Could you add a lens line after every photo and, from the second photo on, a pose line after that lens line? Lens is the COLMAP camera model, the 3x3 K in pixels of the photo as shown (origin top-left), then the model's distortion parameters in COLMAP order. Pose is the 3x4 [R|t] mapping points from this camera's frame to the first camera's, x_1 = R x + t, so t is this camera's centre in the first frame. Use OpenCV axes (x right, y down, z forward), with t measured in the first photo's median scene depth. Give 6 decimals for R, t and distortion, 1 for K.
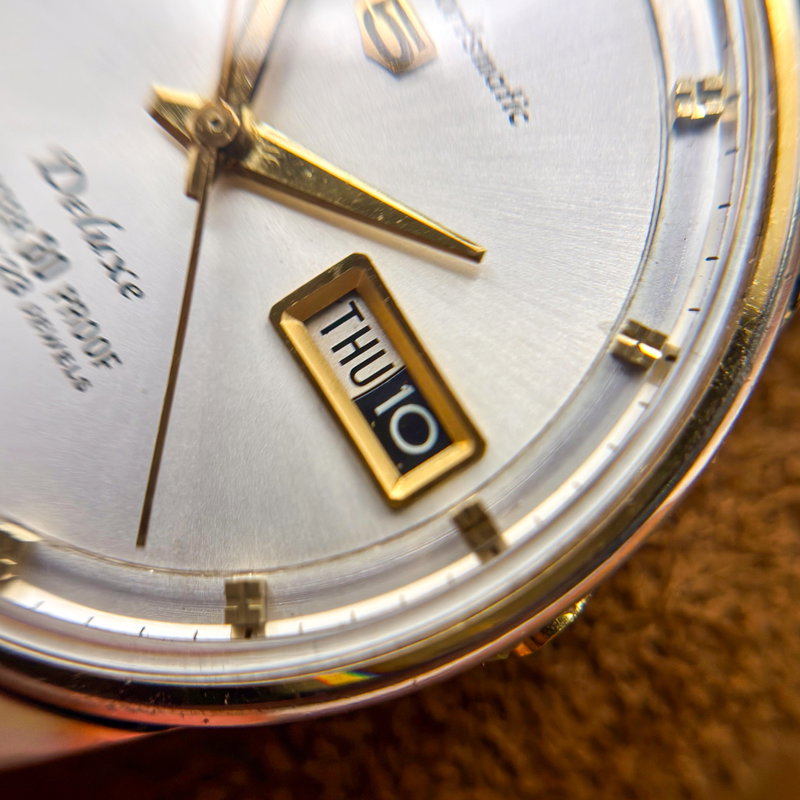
lens RADIAL K [[1304.6, 0, 405.8], [0, 1304.6, 419.1], [0, 0, 1]] dist [0.570263, 0.000000]
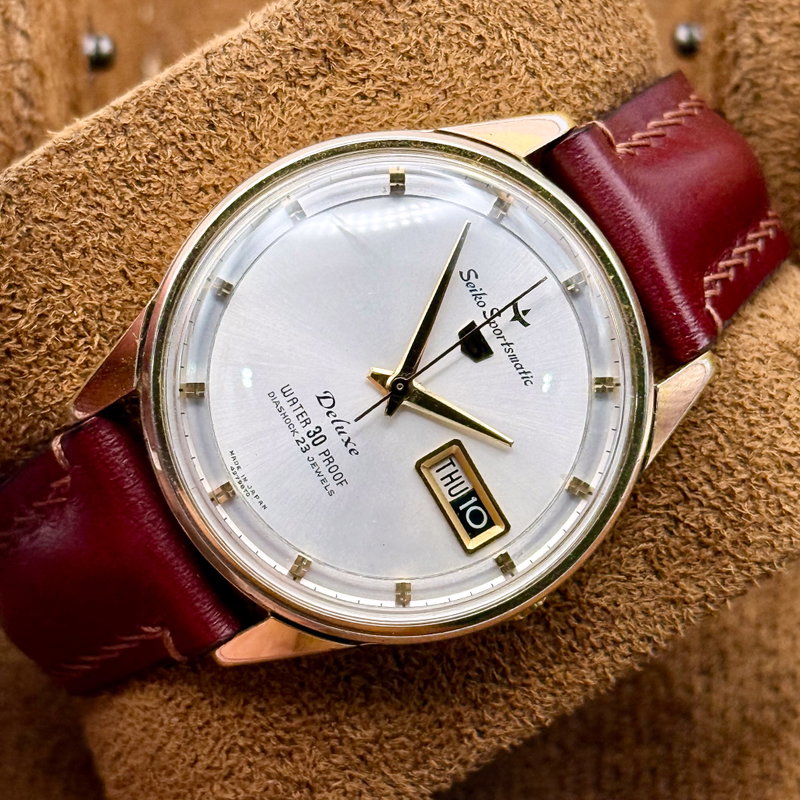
lens RADIAL K [[3073.6, 0, 399.9], [0, 3073.6, 404.2], [0, 0, 1]] dist [0.097525, 0.000000]
pose [[0.991140, 0.032589, 0.128764, -0.791395], [-0.041223, 0.997036, 0.064968, -0.511314], [-0.126265, -0.069700, 0.989545, -4.075823]]
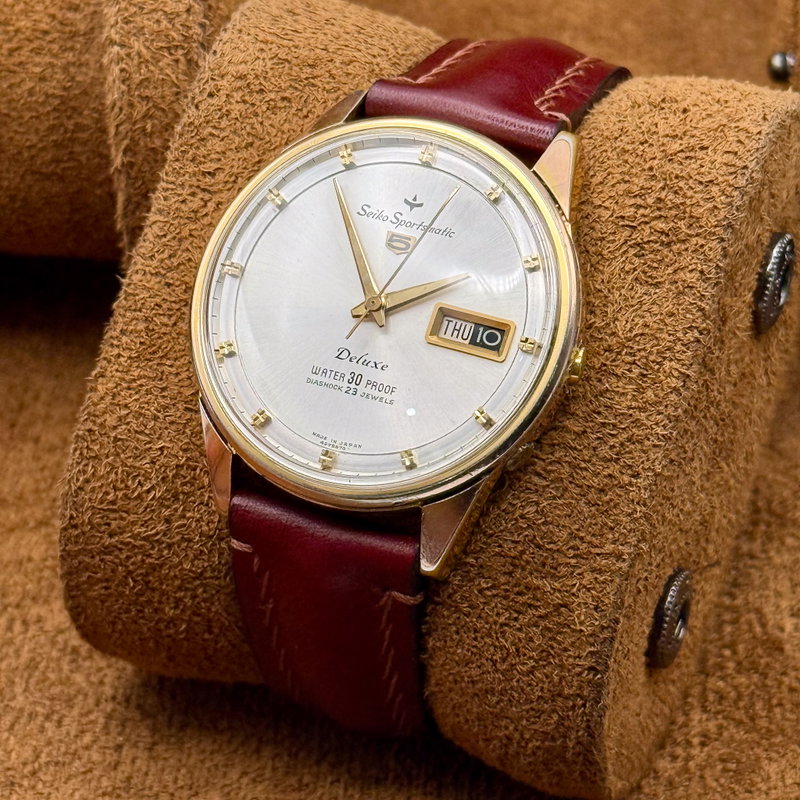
lens RADIAL K [[3073.6, 0, 421.6], [0, 3073.6, 365.7], [0, 0, 1]] dist [0.097525, 0.000000]
pose [[0.766149, -0.642404, 0.018249, -0.260477], [0.615481, 0.725278, -0.308471, 1.939719], [0.184927, 0.247567, 0.951059, -5.117155]]
